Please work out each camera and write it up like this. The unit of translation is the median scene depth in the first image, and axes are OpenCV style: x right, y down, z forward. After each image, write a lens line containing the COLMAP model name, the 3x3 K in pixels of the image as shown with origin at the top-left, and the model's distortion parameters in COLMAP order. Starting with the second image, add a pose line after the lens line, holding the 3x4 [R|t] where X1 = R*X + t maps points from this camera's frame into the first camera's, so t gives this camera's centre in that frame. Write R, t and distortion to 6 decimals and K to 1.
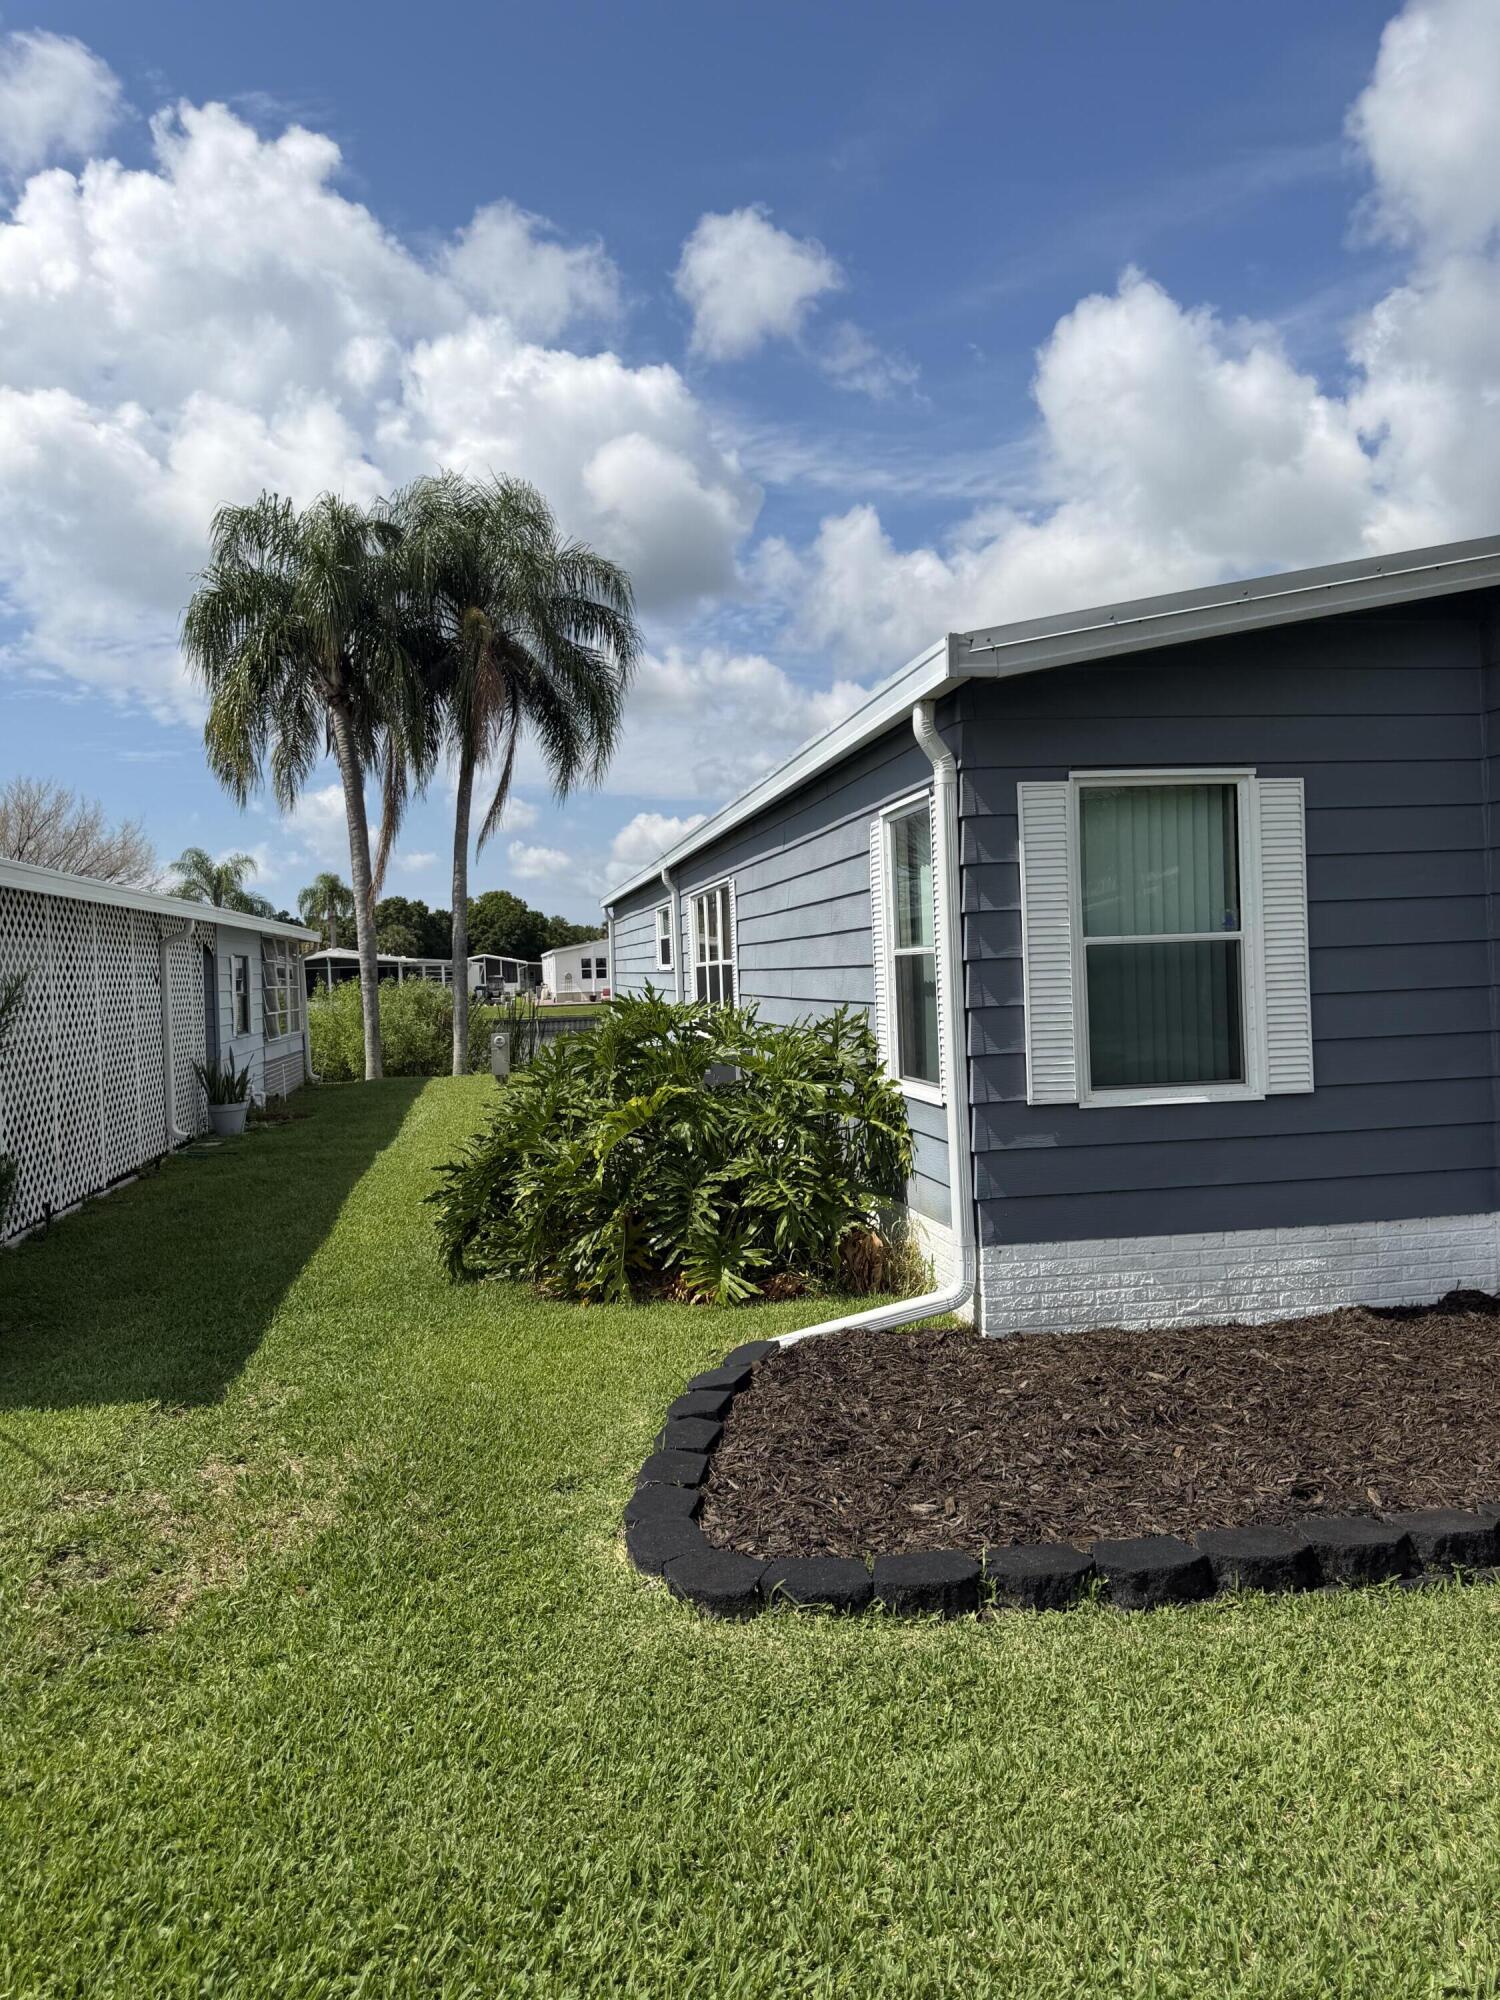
lens RADIAL K [[1433.2, 0, 721.0], [0, 1433.2, 991.5], [0, 0, 1]] dist [0.050683, -0.053730]
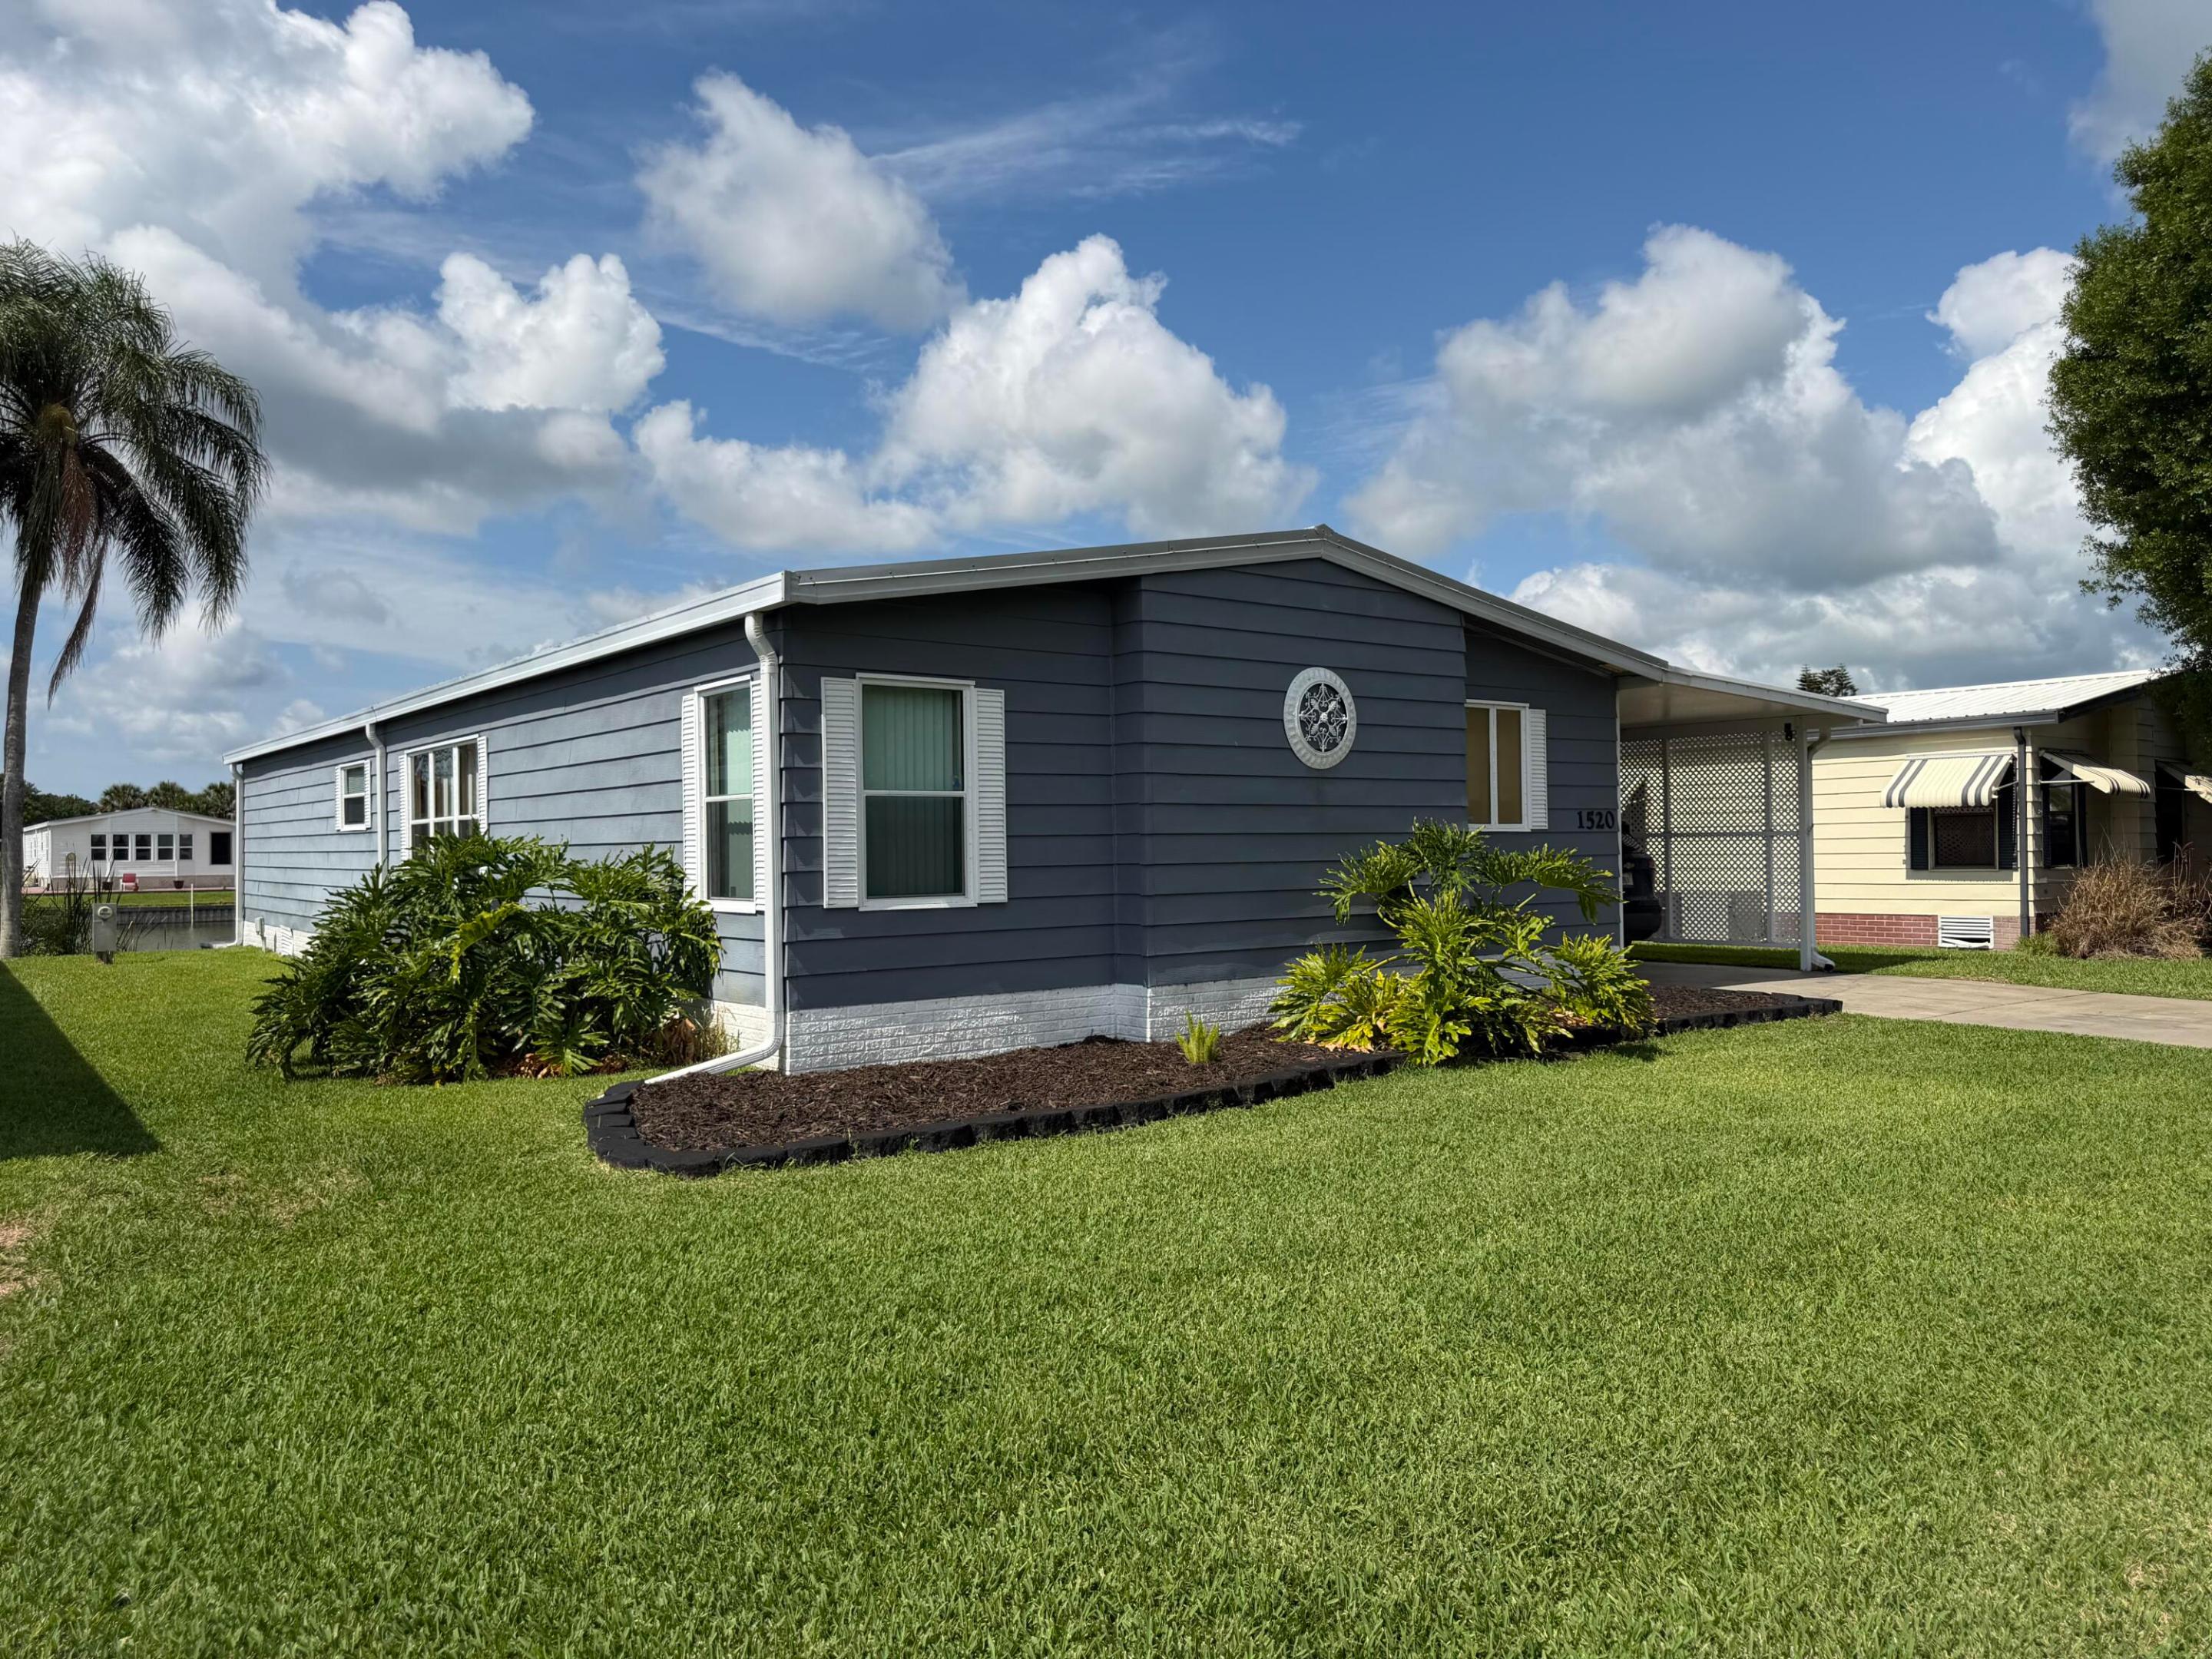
lens RADIAL K [[1585.1, 0, 1107.2], [0, 1585.1, 831.7], [0, 0, 1]] dist [0.050683, -0.053730]
pose [[0.883474, 0.031689, 0.467406, -0.233487], [-0.013819, 0.999038, -0.041611, 0.057422], [-0.468275, 0.030303, 0.883063, -0.432538]]
